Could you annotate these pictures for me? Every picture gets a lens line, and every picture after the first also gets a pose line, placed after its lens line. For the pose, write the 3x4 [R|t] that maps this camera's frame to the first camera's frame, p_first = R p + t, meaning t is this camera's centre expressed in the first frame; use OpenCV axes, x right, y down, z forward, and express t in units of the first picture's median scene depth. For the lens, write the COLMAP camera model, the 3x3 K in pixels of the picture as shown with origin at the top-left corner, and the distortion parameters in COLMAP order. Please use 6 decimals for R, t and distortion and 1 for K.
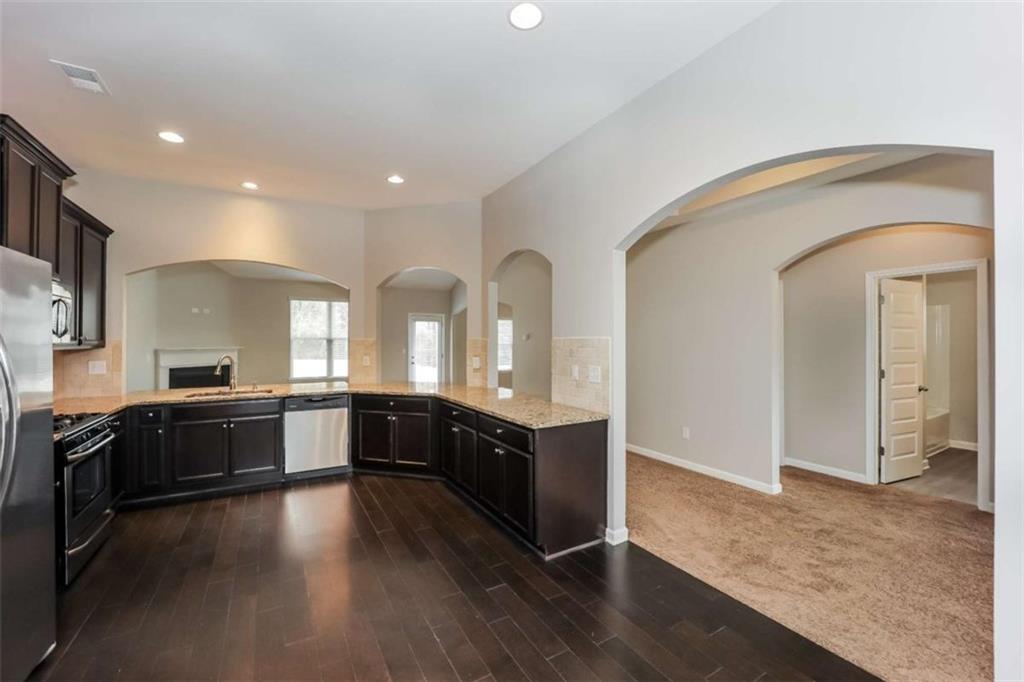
lens RADIAL K [[411.5, 0, 509.0], [0, 411.5, 327.1], [0, 0, 1]] dist [-0.001338, -0.000068]
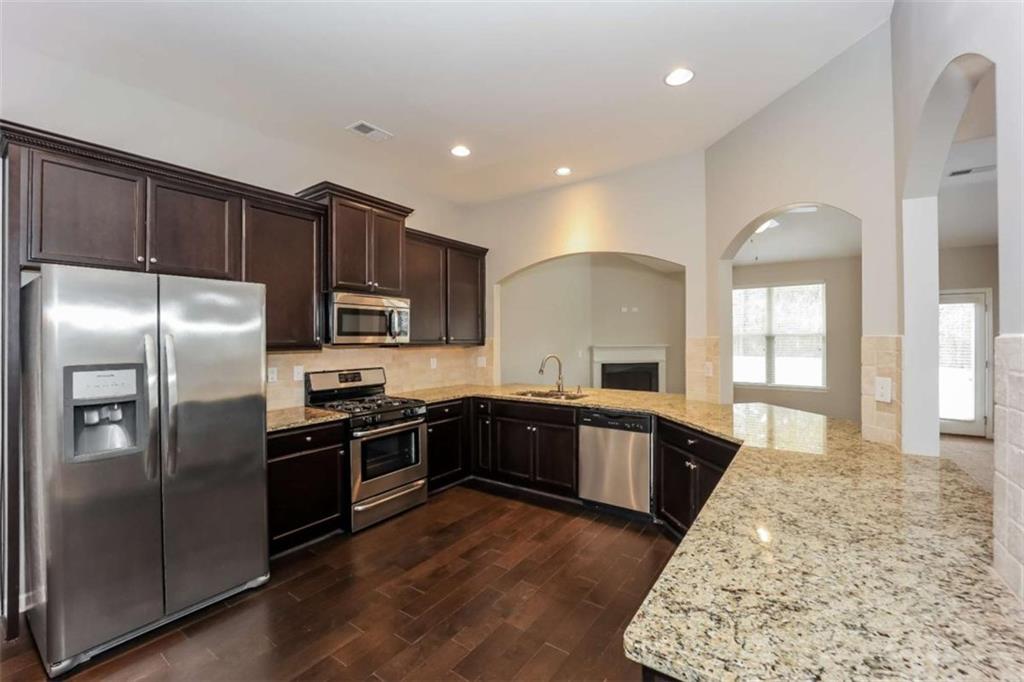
lens RADIAL K [[437.5, 0, 507.7], [0, 437.5, 325.8], [0, 0, 1]] dist [-0.010797, -0.000360]
pose [[0.424876, -0.026439, -0.904866, 0.128801], [0.035820, 0.999282, -0.012379, 0.005572], [0.904543, -0.027153, 0.425517, 0.297359]]
